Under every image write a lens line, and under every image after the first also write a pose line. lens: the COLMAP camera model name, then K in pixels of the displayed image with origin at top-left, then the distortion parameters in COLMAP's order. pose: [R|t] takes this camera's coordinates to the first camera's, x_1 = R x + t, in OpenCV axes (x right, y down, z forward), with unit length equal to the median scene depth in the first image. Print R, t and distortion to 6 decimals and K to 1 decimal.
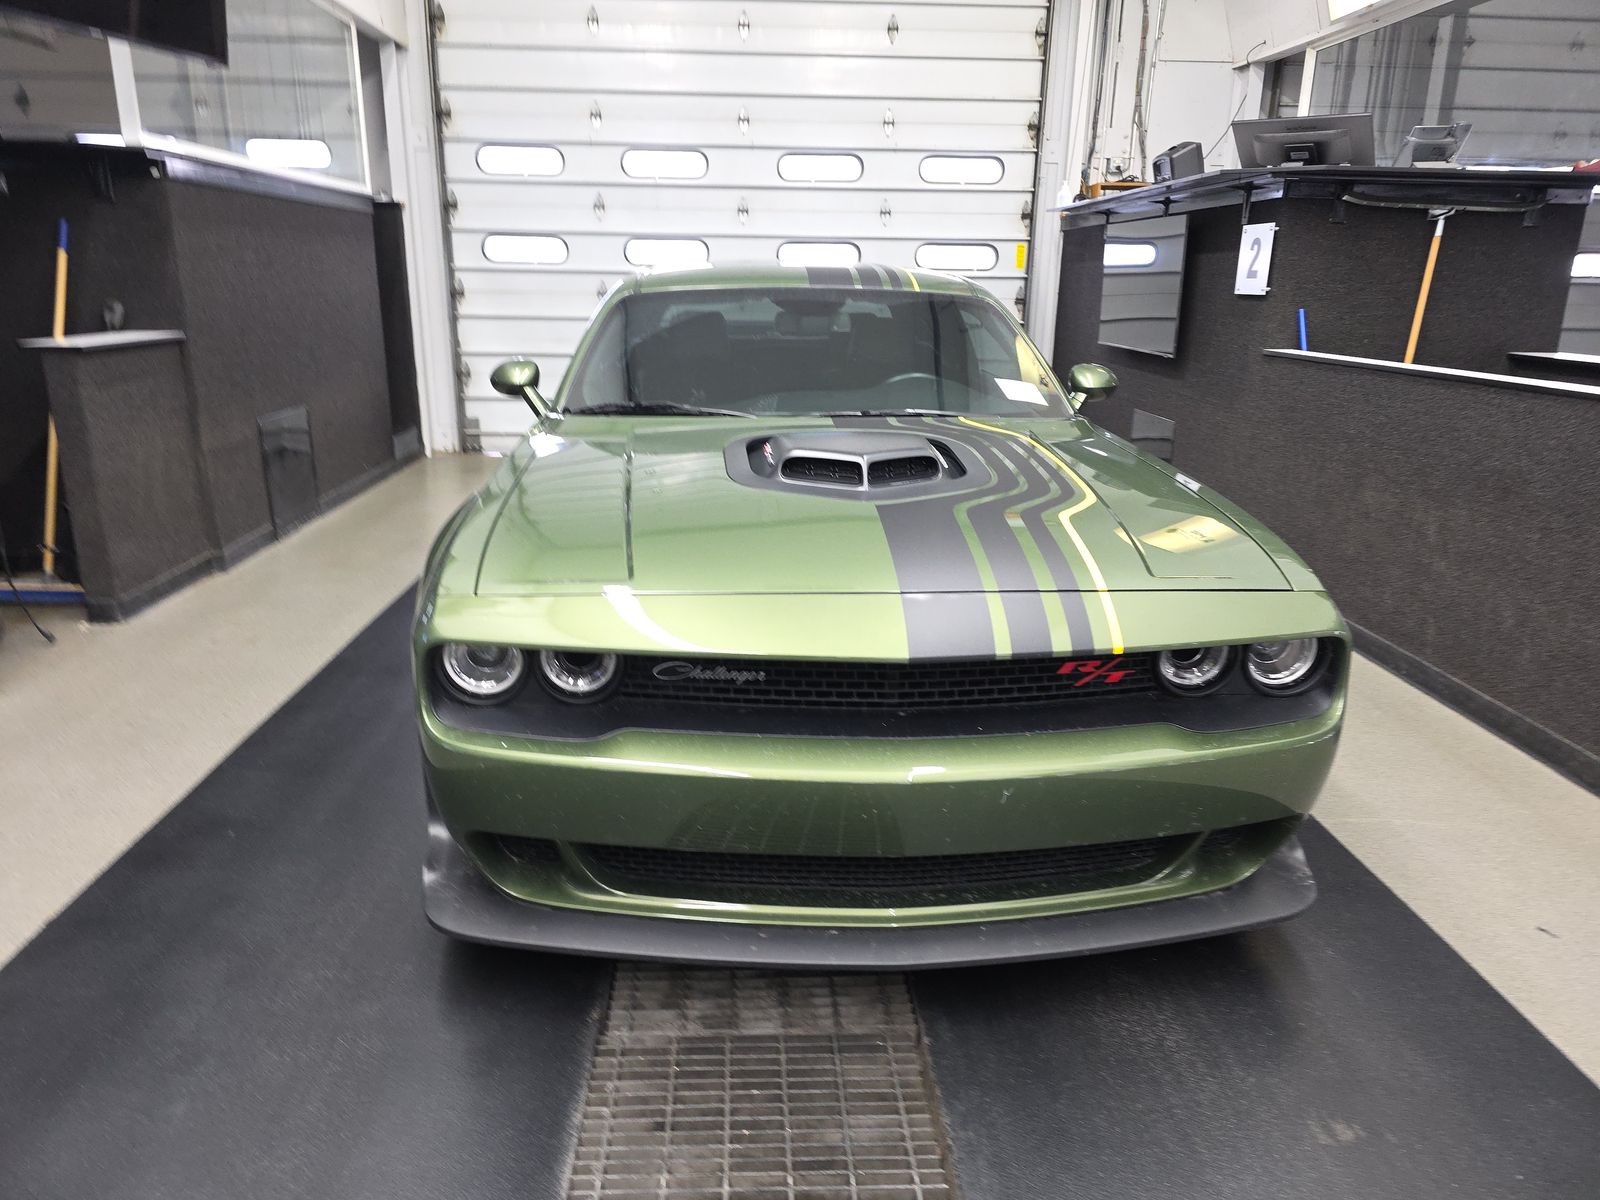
lens RADIAL K [[1062.6, 0, 800.0], [0, 1062.6, 600.0], [0, 0, 1]] dist [0.066003, -0.060941]
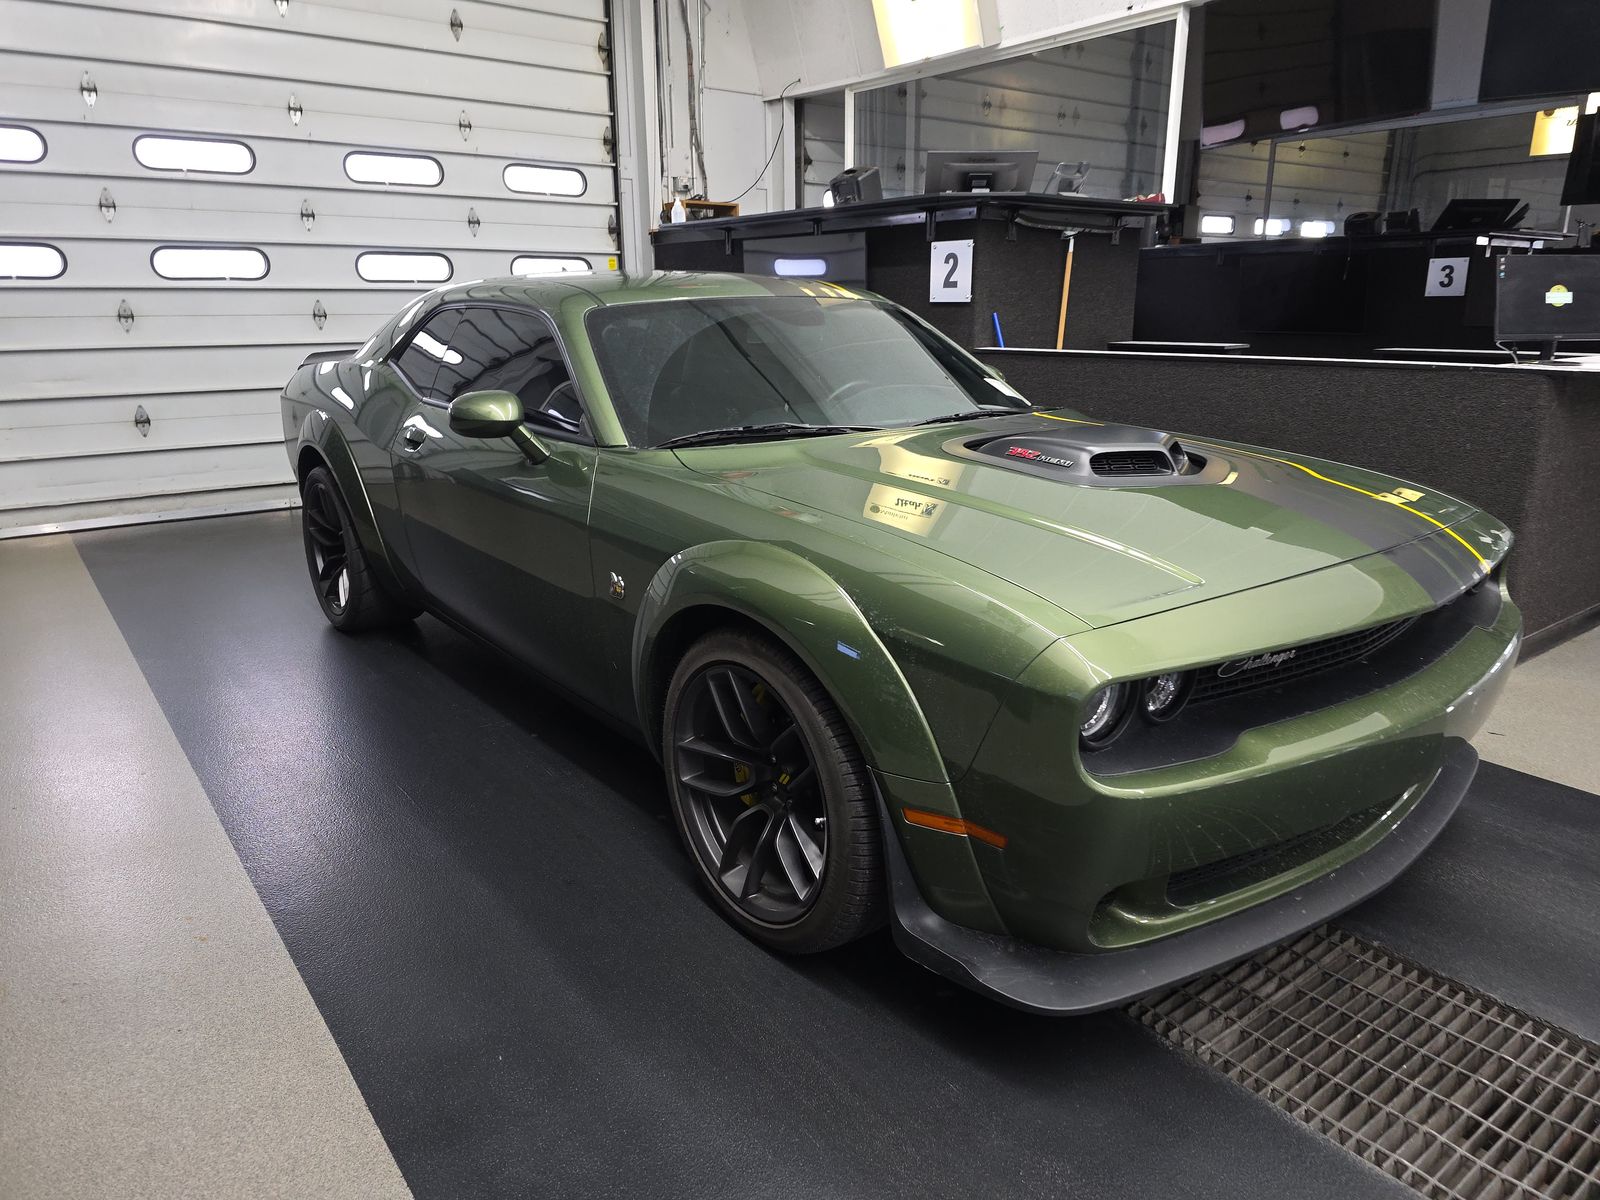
lens RADIAL K [[1062.6, 0, 800.0], [0, 1062.6, 600.0], [0, 0, 1]] dist [0.066003, -0.060941]
pose [[0.819415, -0.172101, 0.546754, -0.261217], [0.180639, 0.982791, 0.038629, -0.028243], [-0.543992, 0.067112, 0.836402, 0.099103]]
